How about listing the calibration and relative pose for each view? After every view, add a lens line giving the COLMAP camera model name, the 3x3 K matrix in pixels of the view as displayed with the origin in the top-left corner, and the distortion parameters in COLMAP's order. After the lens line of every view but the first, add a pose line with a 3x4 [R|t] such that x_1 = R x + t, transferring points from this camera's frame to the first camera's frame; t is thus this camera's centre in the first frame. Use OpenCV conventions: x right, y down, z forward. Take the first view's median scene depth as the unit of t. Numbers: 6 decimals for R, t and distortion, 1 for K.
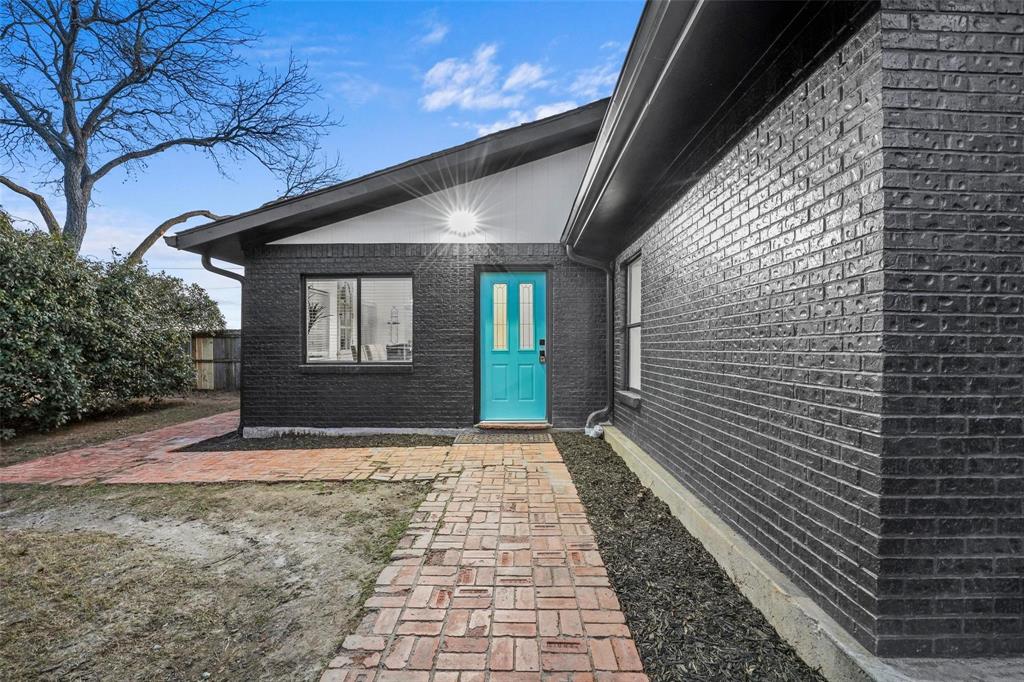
lens RADIAL K [[474.3, 0, 516.9], [0, 474.3, 343.8], [0, 0, 1]] dist [-0.025762, 0.000636]
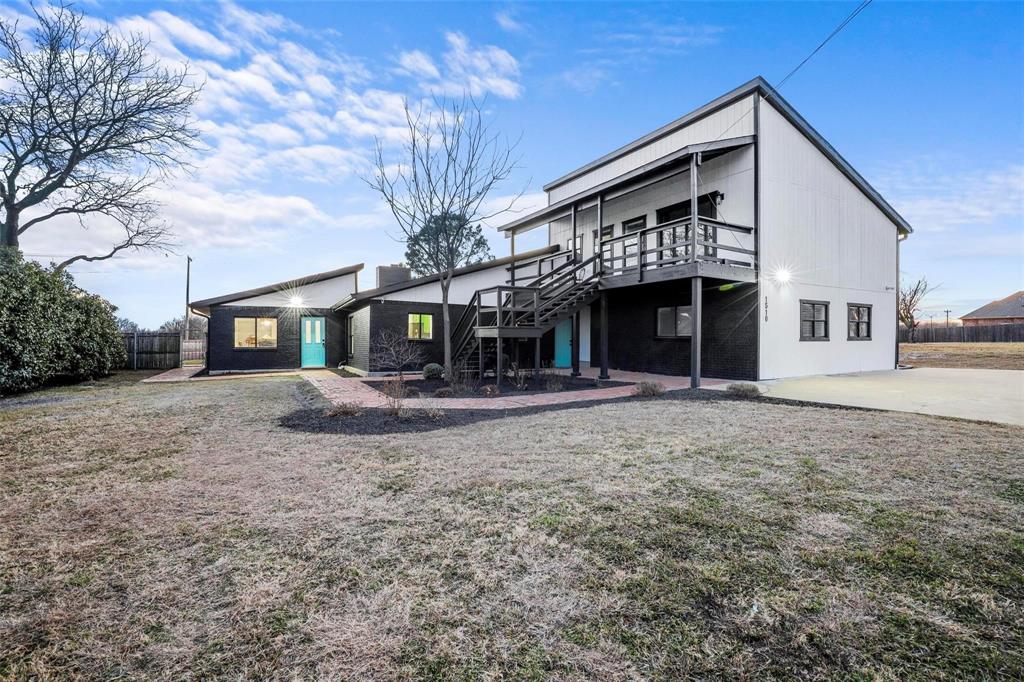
lens RADIAL K [[474.3, 0, 518.1], [0, 474.3, 343.4], [0, 0, 1]] dist [-0.025762, 0.000636]
pose [[0.872403, -0.003072, 0.488778, -0.340012], [-0.000154, 0.999978, 0.006559, -0.001848], [-0.488788, -0.005797, 0.872383, -2.270175]]
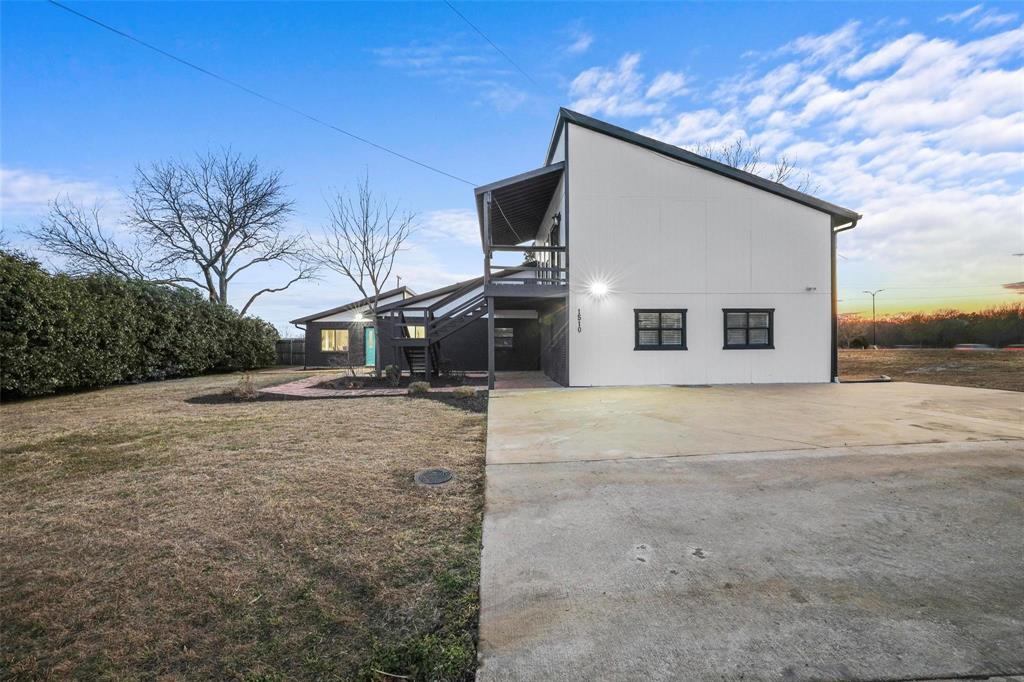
lens RADIAL K [[474.3, 0, 521.7], [0, 474.3, 343.6], [0, 0, 1]] dist [-0.025762, 0.000636]
pose [[0.998379, -0.002804, 0.056842, 1.019987], [0.002508, 0.999983, 0.005272, -0.038626], [-0.056856, -0.005121, 0.998369, -3.089539]]
